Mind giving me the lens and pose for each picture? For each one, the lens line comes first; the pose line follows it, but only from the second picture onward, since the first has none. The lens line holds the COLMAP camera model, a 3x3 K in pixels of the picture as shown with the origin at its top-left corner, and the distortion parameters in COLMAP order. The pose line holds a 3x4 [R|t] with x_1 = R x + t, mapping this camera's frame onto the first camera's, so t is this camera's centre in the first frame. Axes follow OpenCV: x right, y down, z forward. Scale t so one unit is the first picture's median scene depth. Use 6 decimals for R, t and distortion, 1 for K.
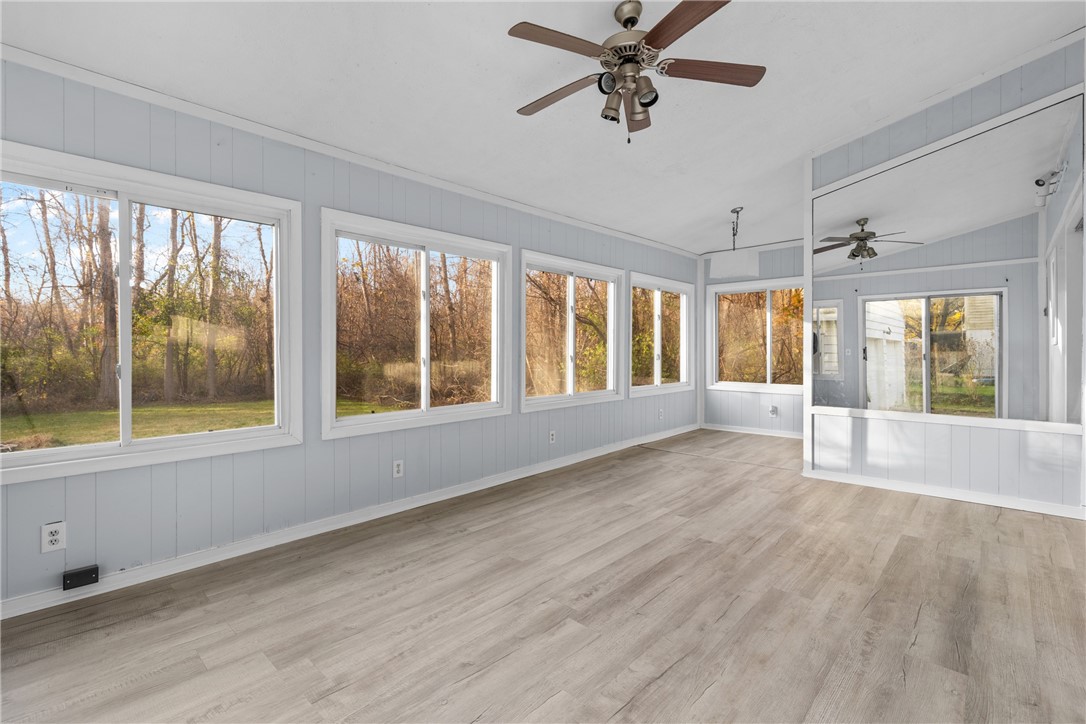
lens RADIAL K [[489.4, 0, 541.3], [0, 489.4, 357.8], [0, 0, 1]] dist [0.005541, -0.001287]
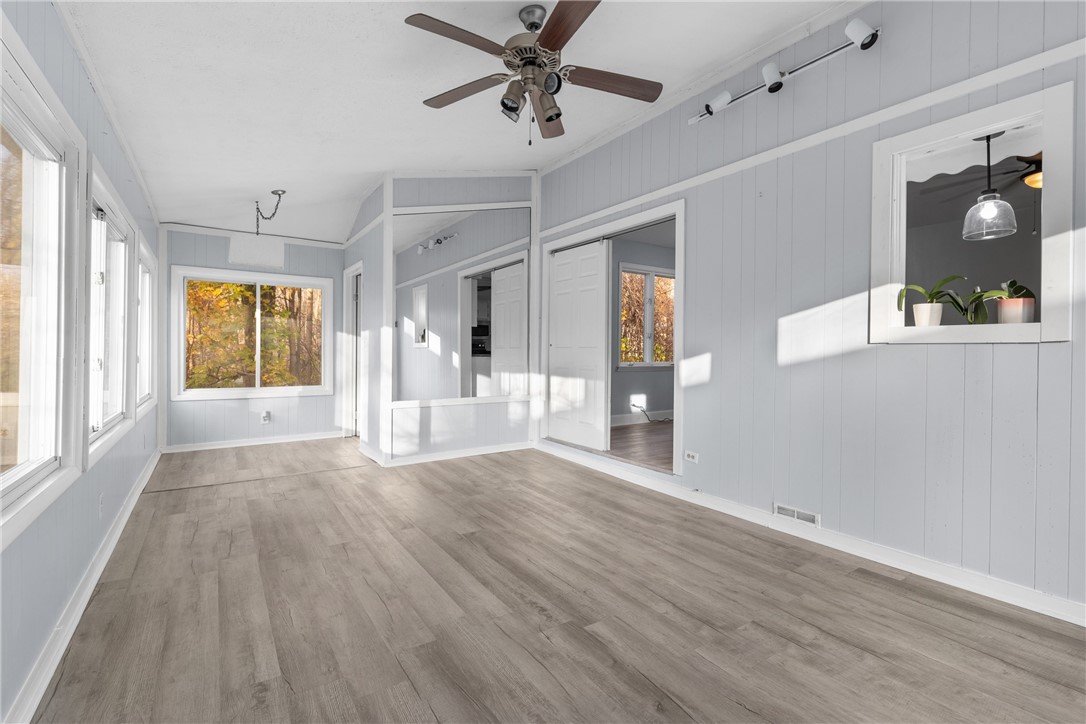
lens RADIAL K [[489.4, 0, 542.1], [0, 489.4, 355.3], [0, 0, 1]] dist [0.005541, -0.001287]
pose [[0.216917, -0.001905, 0.976188, -0.614988], [0.007248, 0.999974, 0.000341, -0.006220], [-0.976163, 0.007001, 0.216926, 0.585966]]
